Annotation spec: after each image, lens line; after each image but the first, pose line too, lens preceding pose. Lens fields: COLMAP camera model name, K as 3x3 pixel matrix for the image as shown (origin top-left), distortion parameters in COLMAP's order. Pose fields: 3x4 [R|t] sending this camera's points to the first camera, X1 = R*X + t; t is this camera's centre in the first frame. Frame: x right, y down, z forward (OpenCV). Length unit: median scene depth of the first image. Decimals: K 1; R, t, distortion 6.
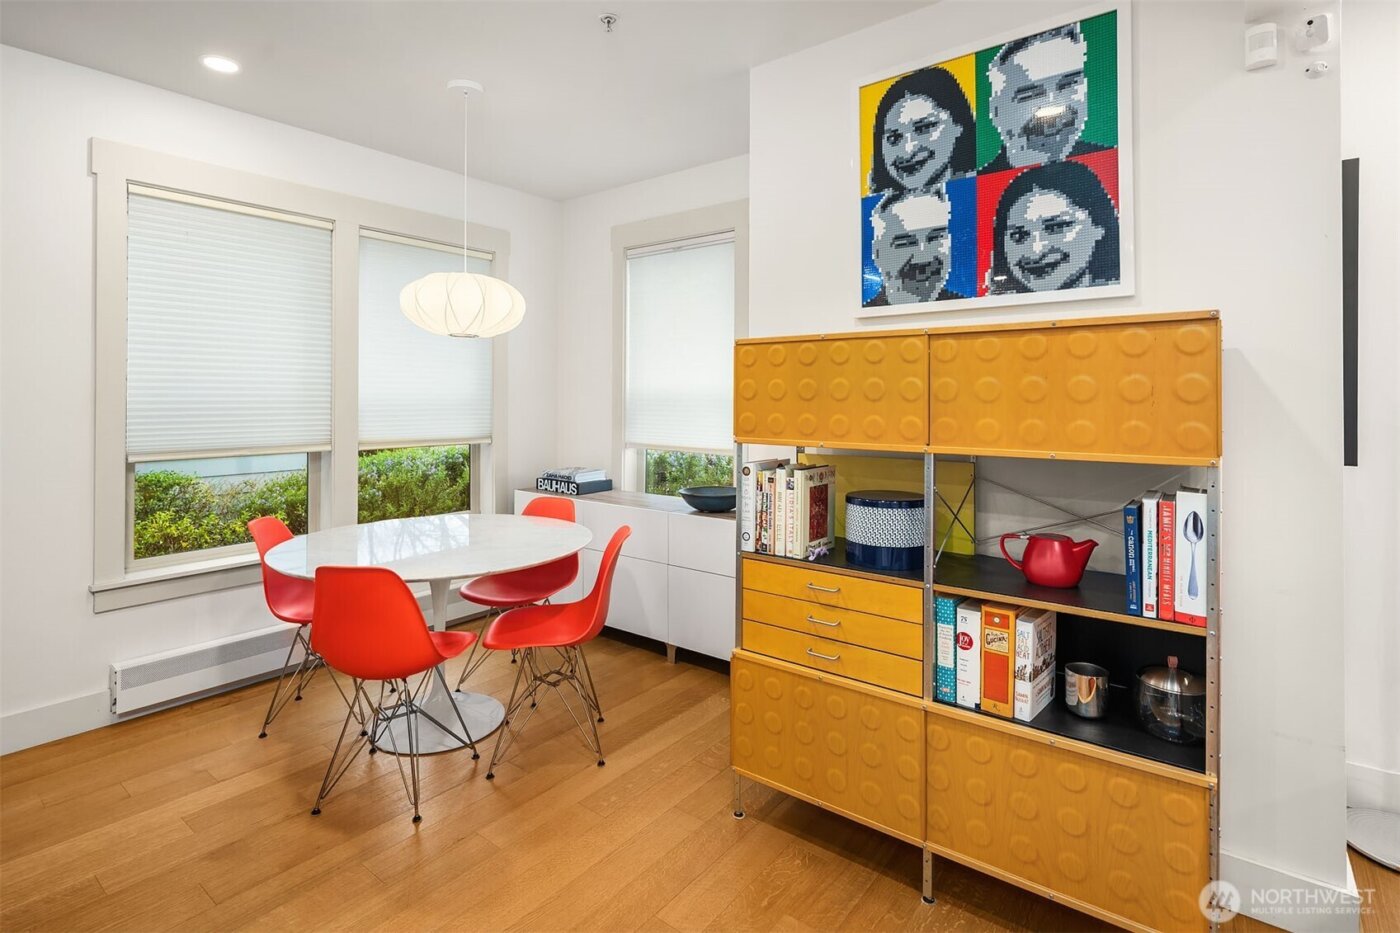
lens RADIAL K [[694.7, 0, 737.7], [0, 694.7, 396.8], [0, 0, 1]] dist [0.003779, 0.000434]
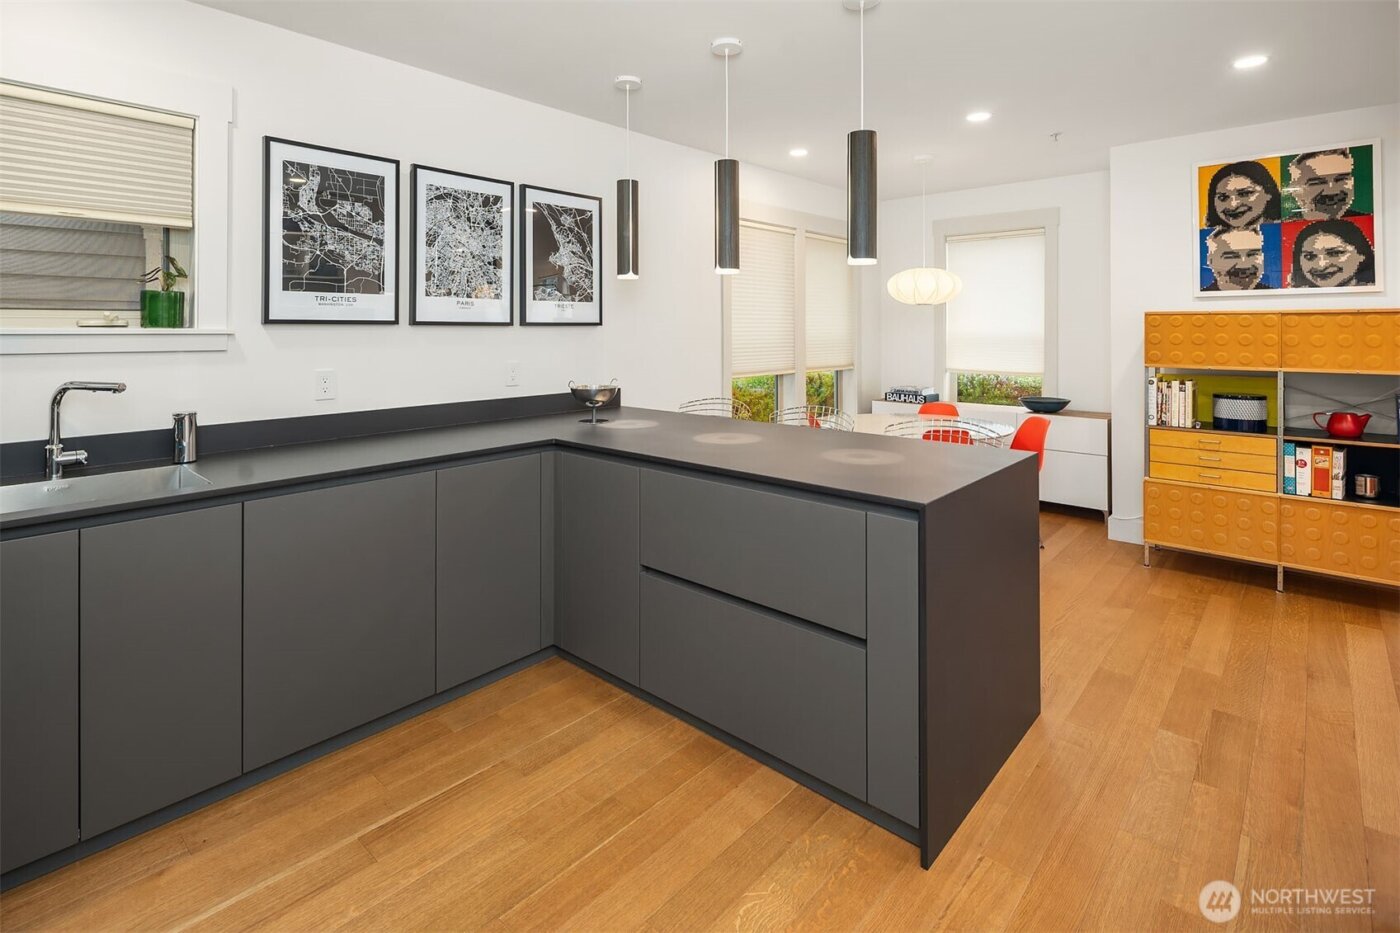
lens RADIAL K [[712.9, 0, 716.2], [0, 712.9, 325.1], [0, 0, 1]] dist [0.001625, -0.001201]
pose [[0.996900, -0.003023, -0.078619, -1.049953], [0.002935, 0.999995, -0.001230, -0.049768], [0.078622, 0.000995, 0.996904, -1.052767]]
